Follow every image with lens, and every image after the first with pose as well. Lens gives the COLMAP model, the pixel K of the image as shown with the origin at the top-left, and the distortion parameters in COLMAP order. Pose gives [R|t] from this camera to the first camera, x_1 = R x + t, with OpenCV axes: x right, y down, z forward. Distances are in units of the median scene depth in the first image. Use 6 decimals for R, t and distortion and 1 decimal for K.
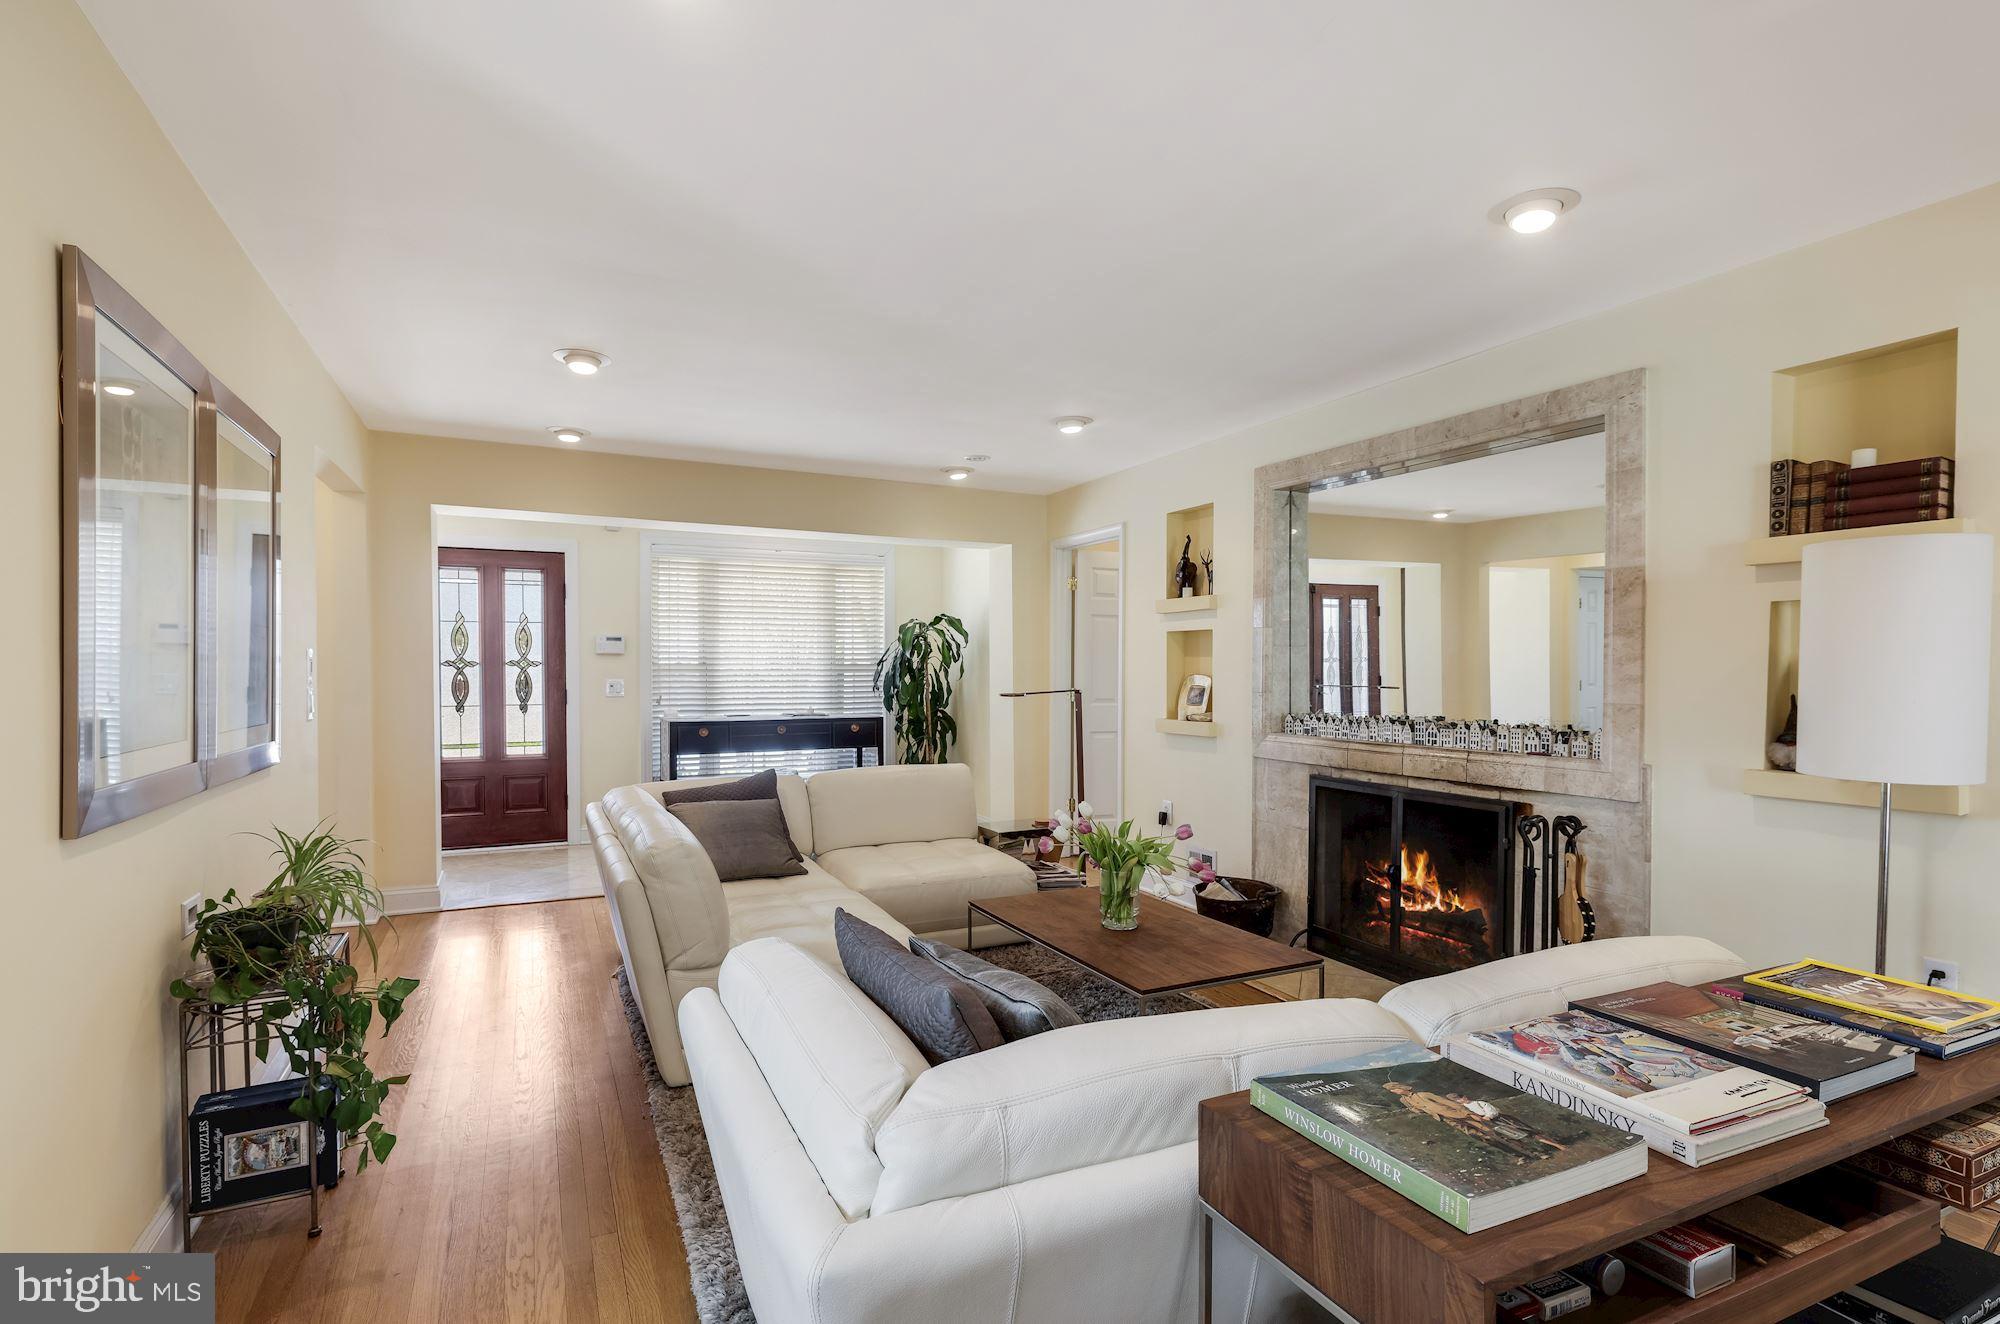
lens RADIAL K [[975.4, 0, 993.5], [0, 975.4, 677.3], [0, 0, 1]] dist [0.004325, 0.000015]
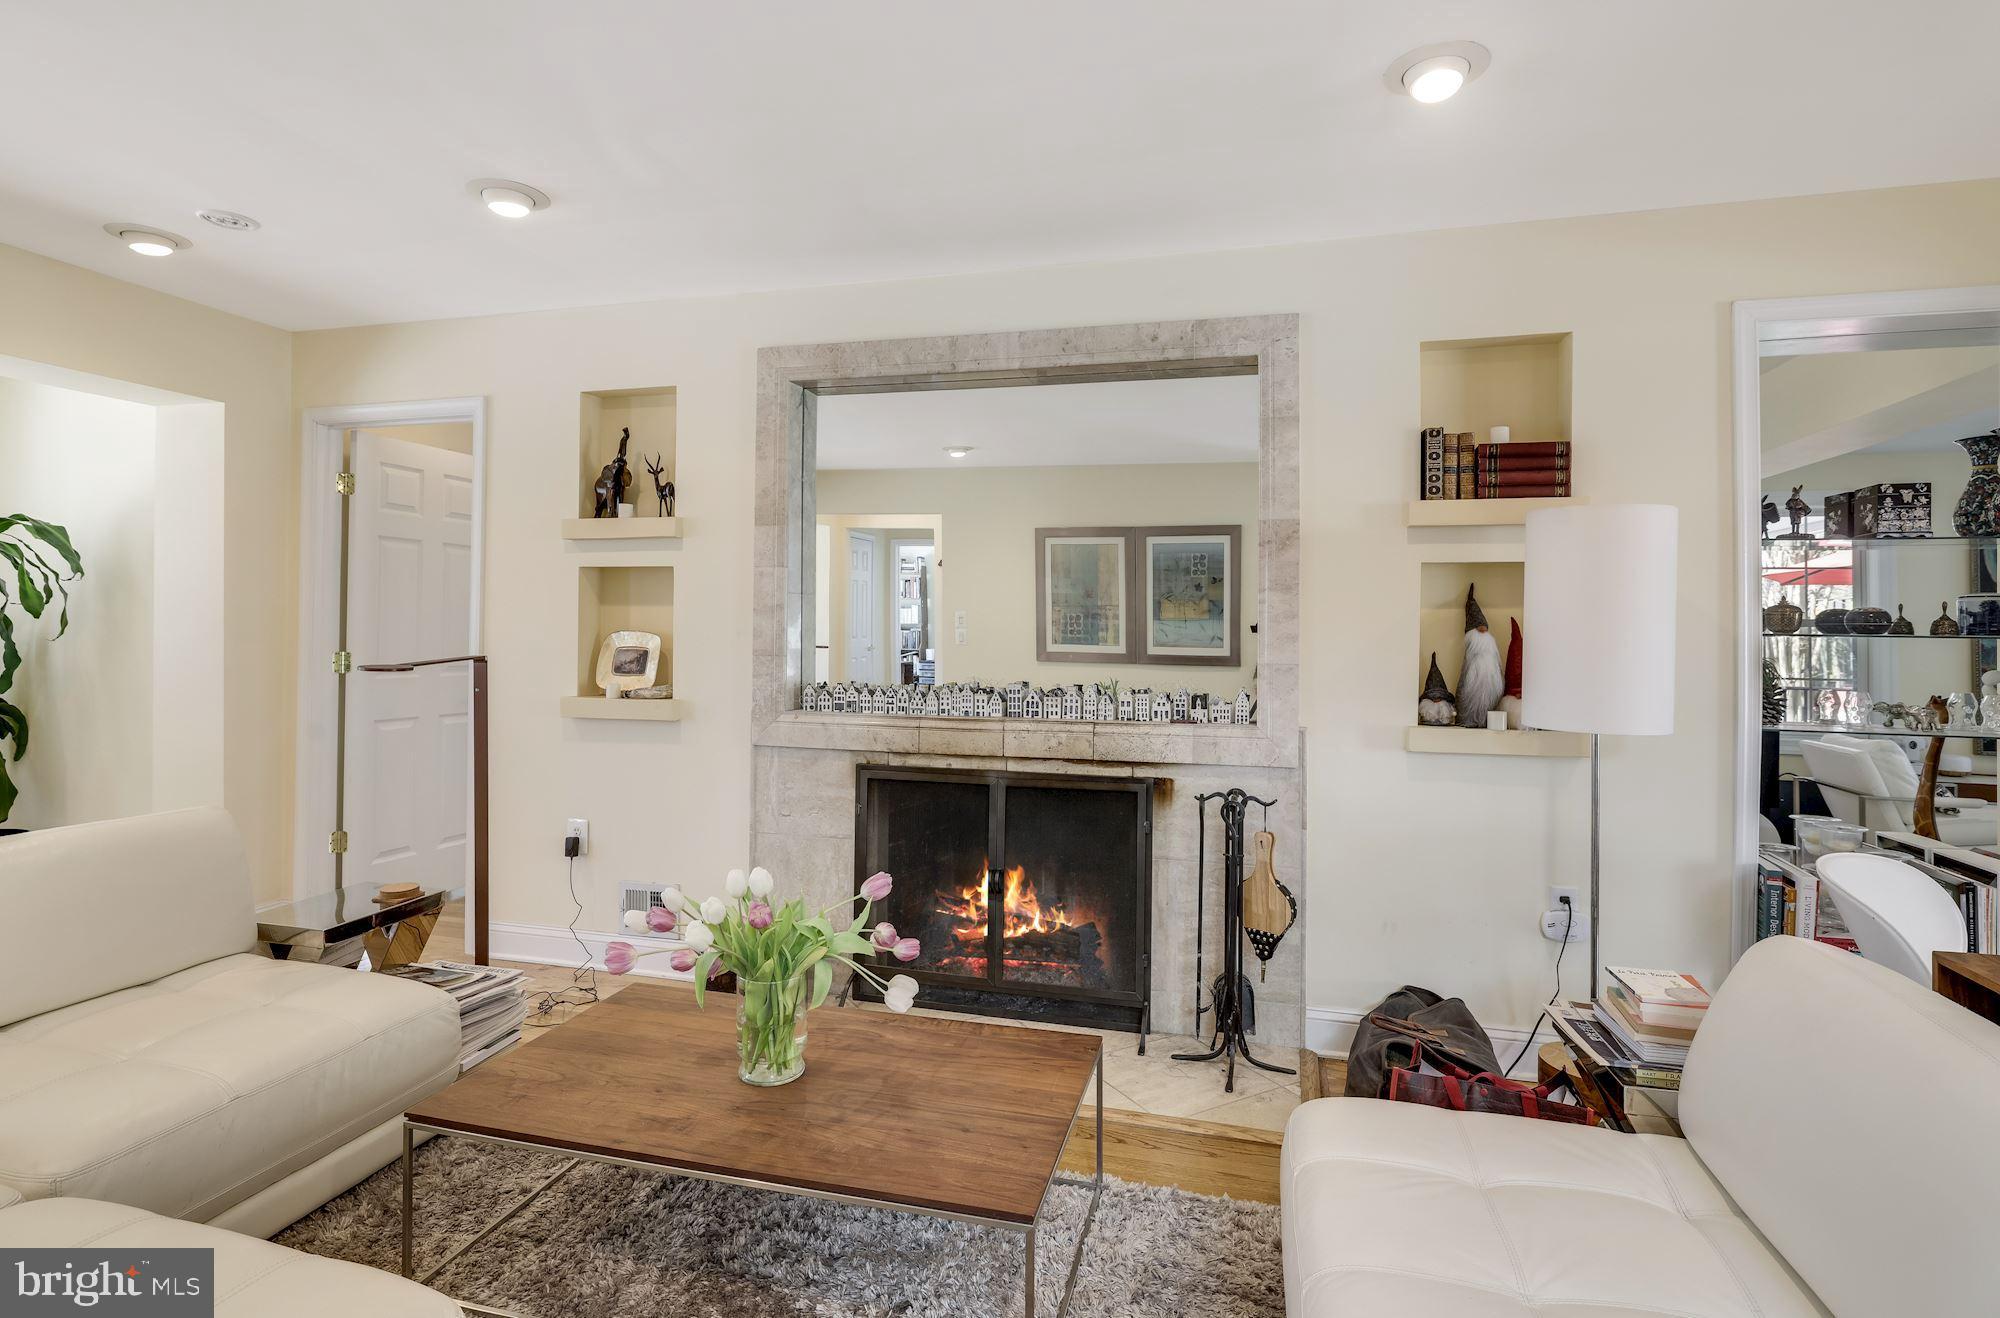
lens RADIAL K [[975.4, 0, 998.6], [0, 975.4, 618.9], [0, 0, 1]] dist [0.004325, 0.000015]
pose [[0.652536, 0.011689, 0.757668, -0.198264], [-0.000621, 0.999889, -0.014890, -0.001733], [-0.757758, 0.009246, 0.652471, 0.474982]]
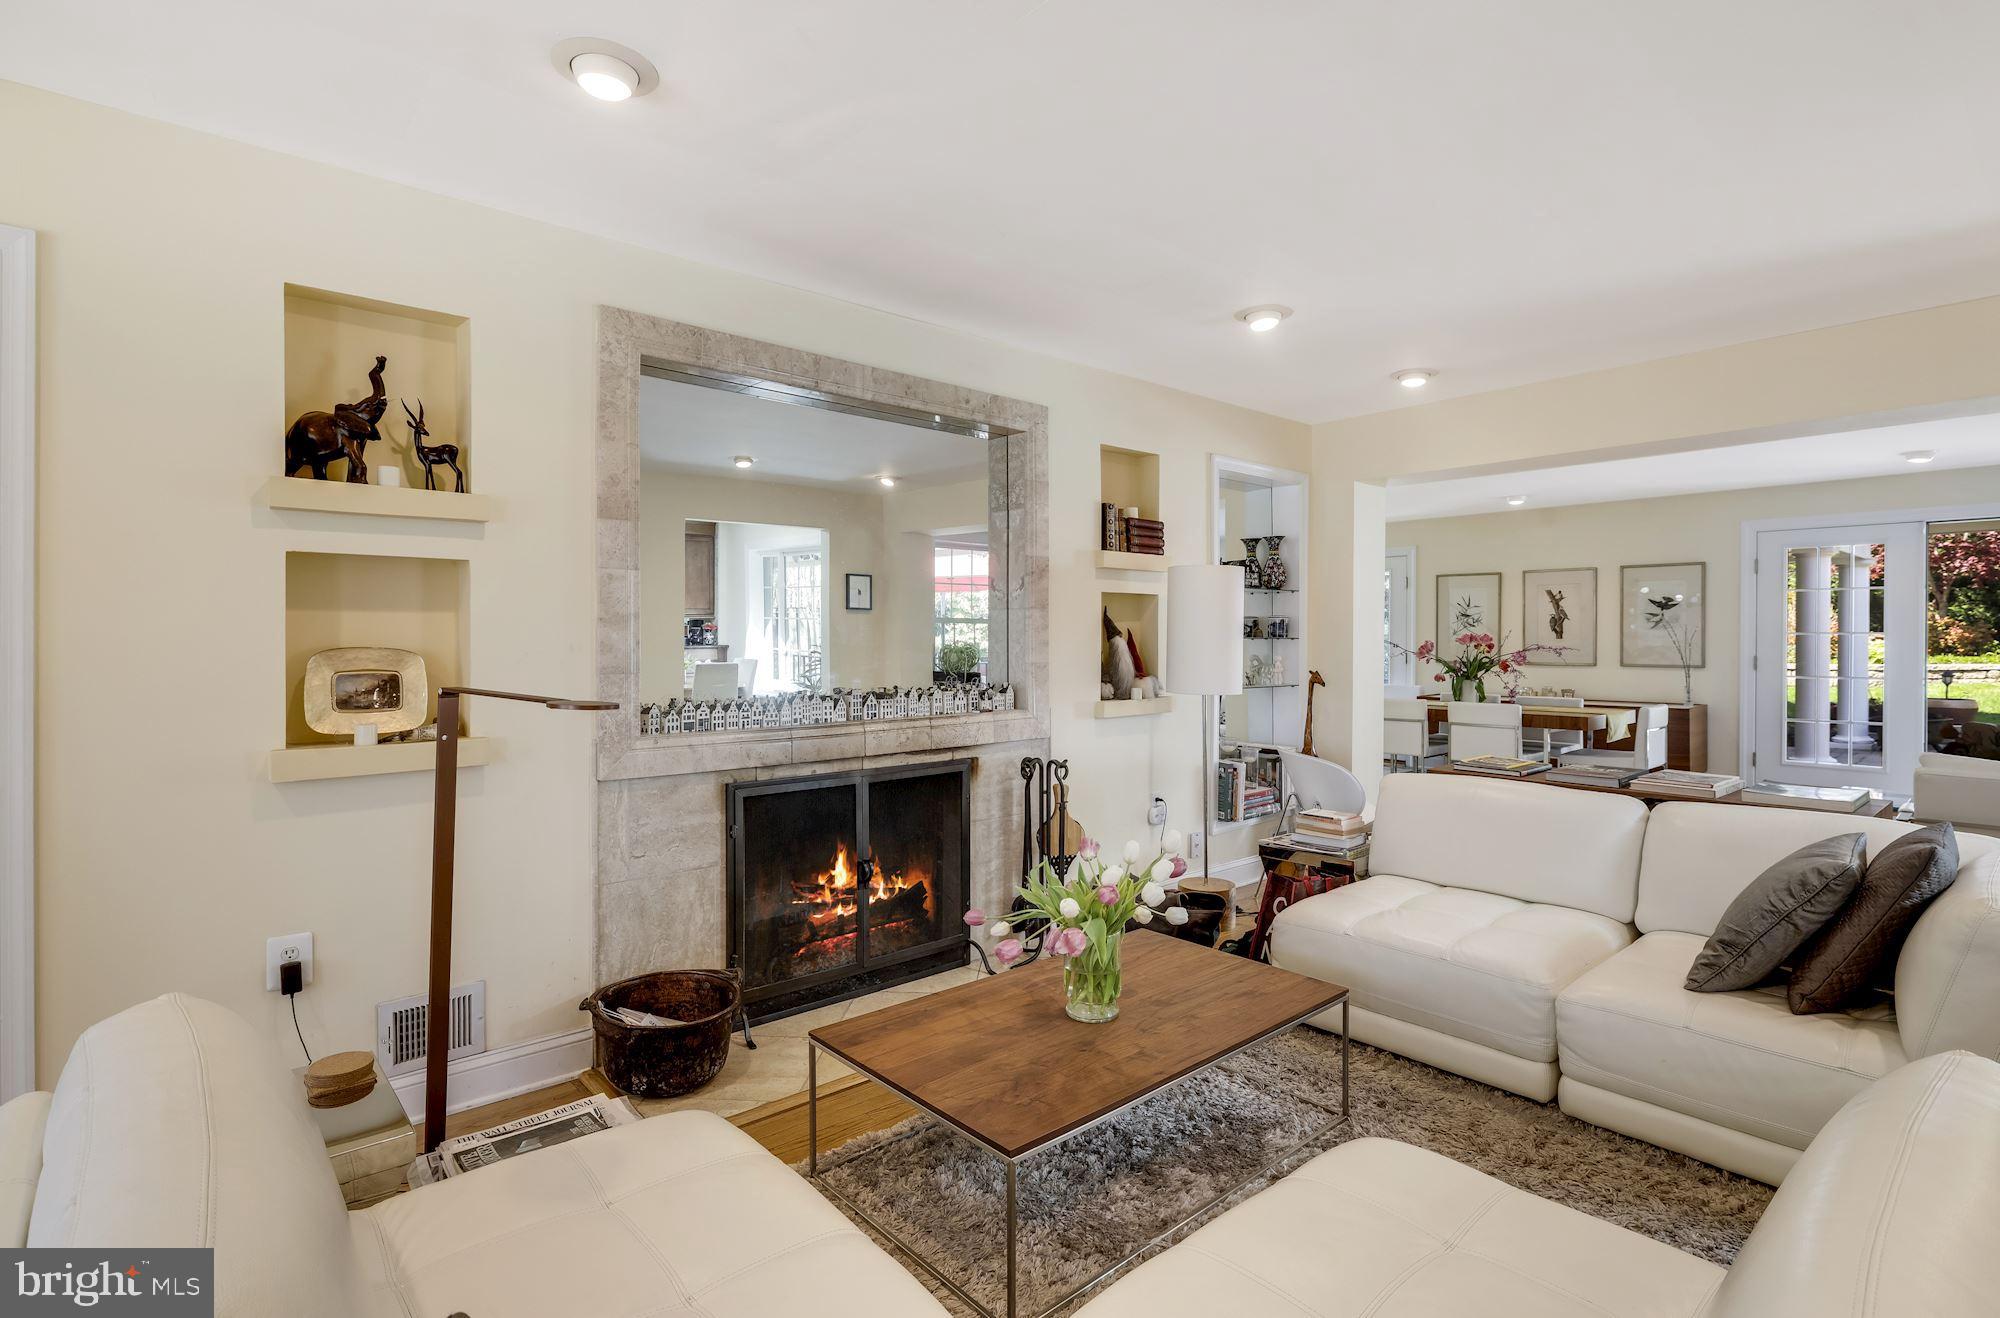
lens RADIAL K [[975.4, 0, 998.7], [0, 975.4, 633.1], [0, 0, 1]] dist [0.004325, 0.000015]
pose [[-0.271828, -0.003275, 0.962340, -0.461860], [0.005174, 0.999975, 0.004865, -0.014554], [-0.962332, 0.006302, -0.271804, 1.124694]]
